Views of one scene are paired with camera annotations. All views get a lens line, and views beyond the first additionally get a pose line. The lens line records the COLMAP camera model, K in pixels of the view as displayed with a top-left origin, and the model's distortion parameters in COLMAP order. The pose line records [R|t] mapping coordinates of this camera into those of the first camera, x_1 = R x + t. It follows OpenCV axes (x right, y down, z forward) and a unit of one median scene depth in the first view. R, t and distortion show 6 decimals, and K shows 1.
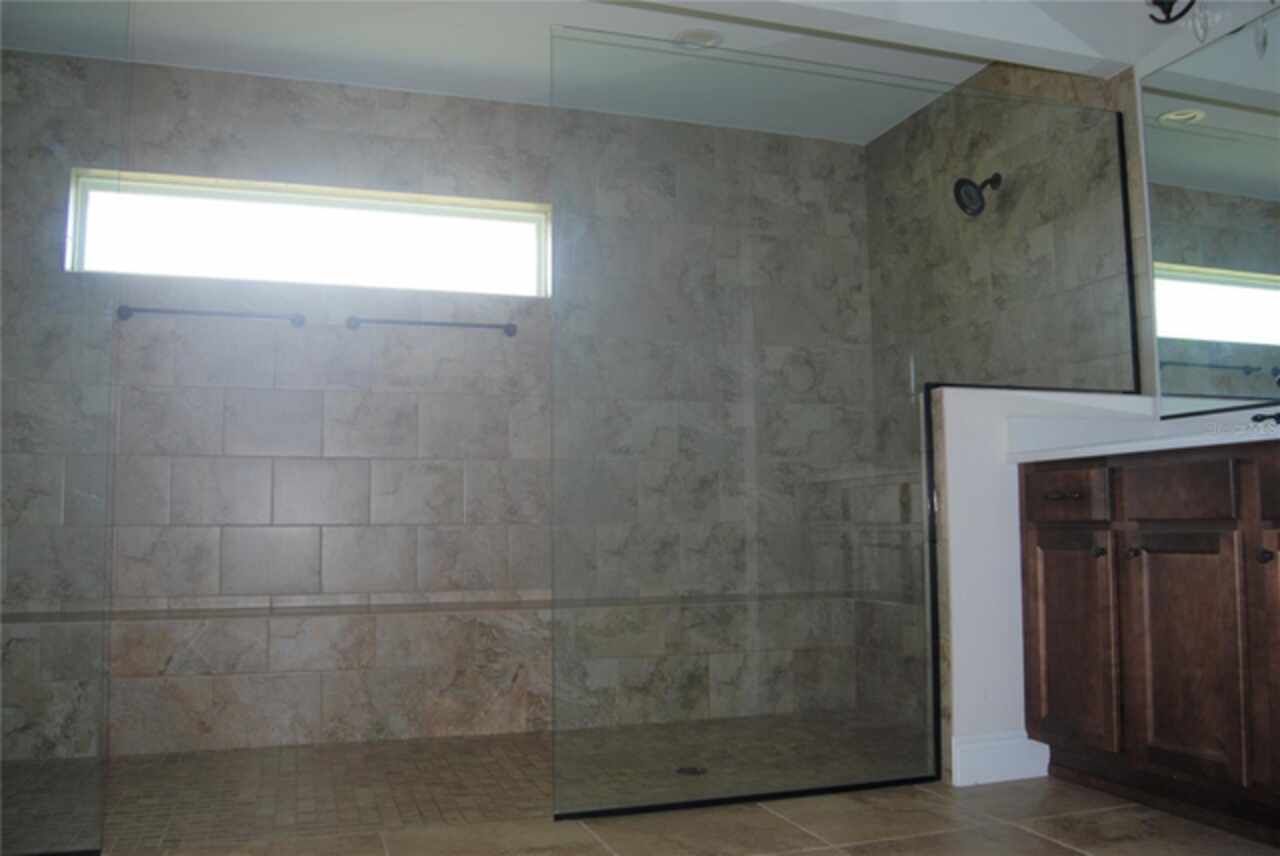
lens RADIAL K [[1049.0, 0, 644.7], [0, 1049.0, 435.4], [0, 0, 1]] dist [-0.096330, 0.037660]
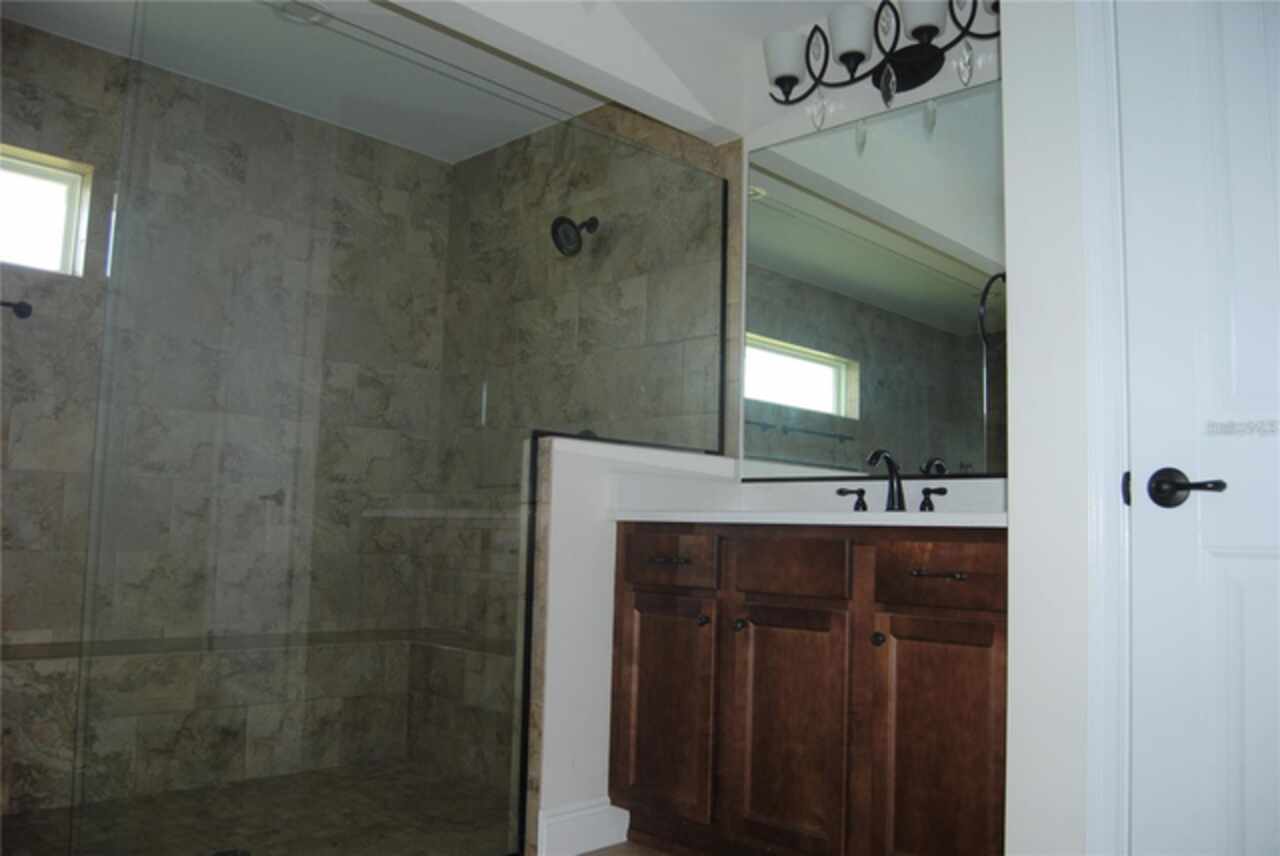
lens RADIAL K [[1002.9, 0, 644.5], [0, 1002.9, 434.2], [0, 0, 1]] dist [-0.096279, 0.038945]
pose [[0.885772, 0.079425, 0.457274, -0.039116], [-0.075757, 0.996777, -0.026384, -0.022815], [-0.457896, -0.011271, 0.888934, 0.115792]]
